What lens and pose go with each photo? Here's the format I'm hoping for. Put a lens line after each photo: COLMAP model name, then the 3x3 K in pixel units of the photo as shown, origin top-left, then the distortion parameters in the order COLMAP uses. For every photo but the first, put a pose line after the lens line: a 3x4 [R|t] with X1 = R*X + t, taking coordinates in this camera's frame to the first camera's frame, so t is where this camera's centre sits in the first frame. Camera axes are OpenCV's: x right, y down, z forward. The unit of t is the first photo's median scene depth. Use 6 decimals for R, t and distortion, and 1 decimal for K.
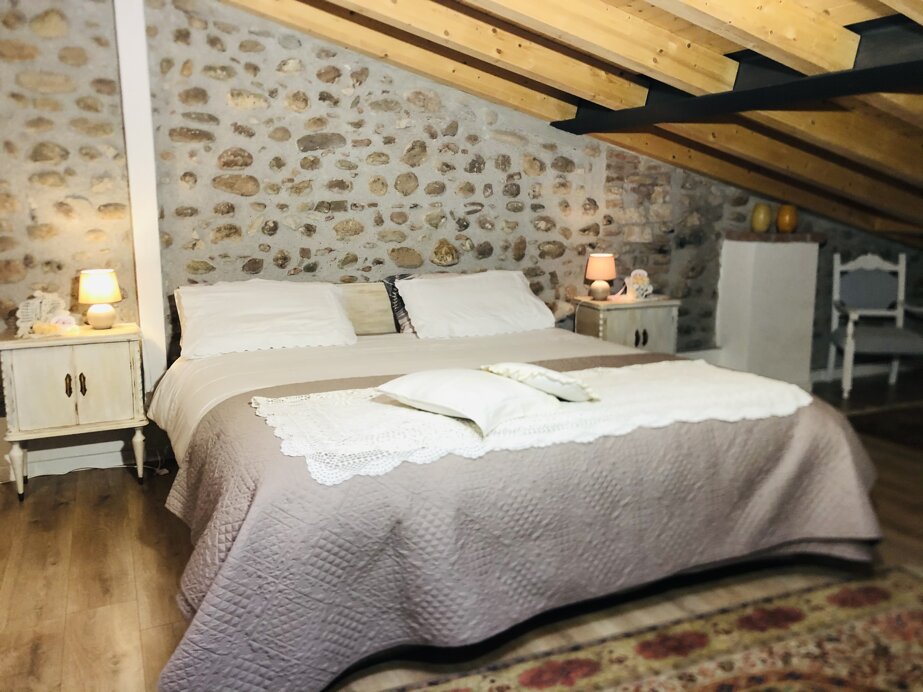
lens RADIAL K [[762.5, 0, 461.5], [0, 762.5, 346.0], [0, 0, 1]] dist [0.061902, -0.008367]
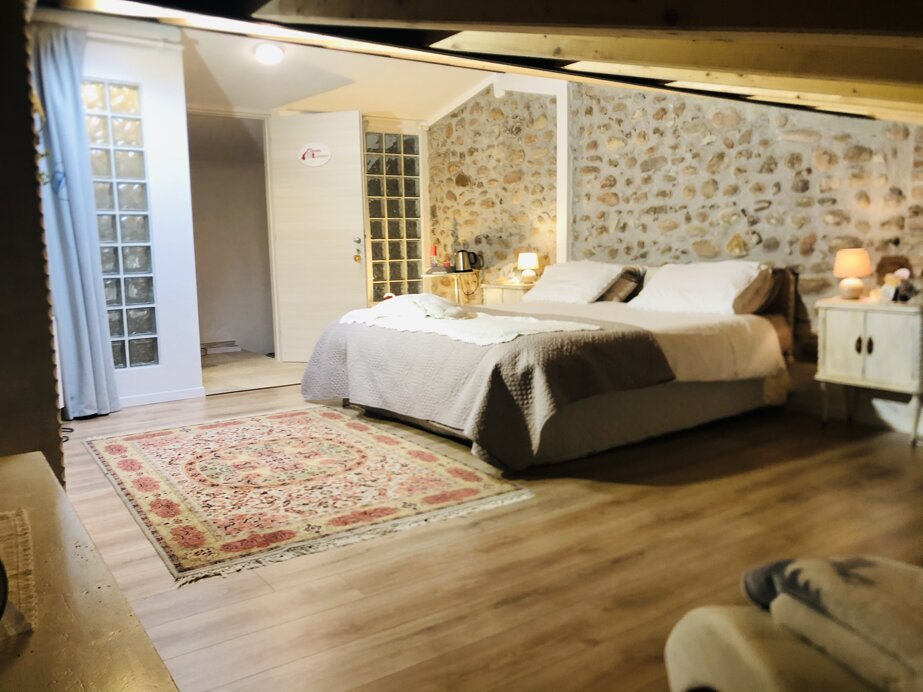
lens RADIAL K [[762.5, 0, 461.5], [0, 762.5, 346.0], [0, 0, 1]] dist [0.061902, -0.008367]
pose [[0.223201, 0.135493, -0.965310, 1.080218], [-0.148832, 0.983418, 0.103622, -0.034704], [0.963343, 0.120540, 0.239665, 0.364816]]
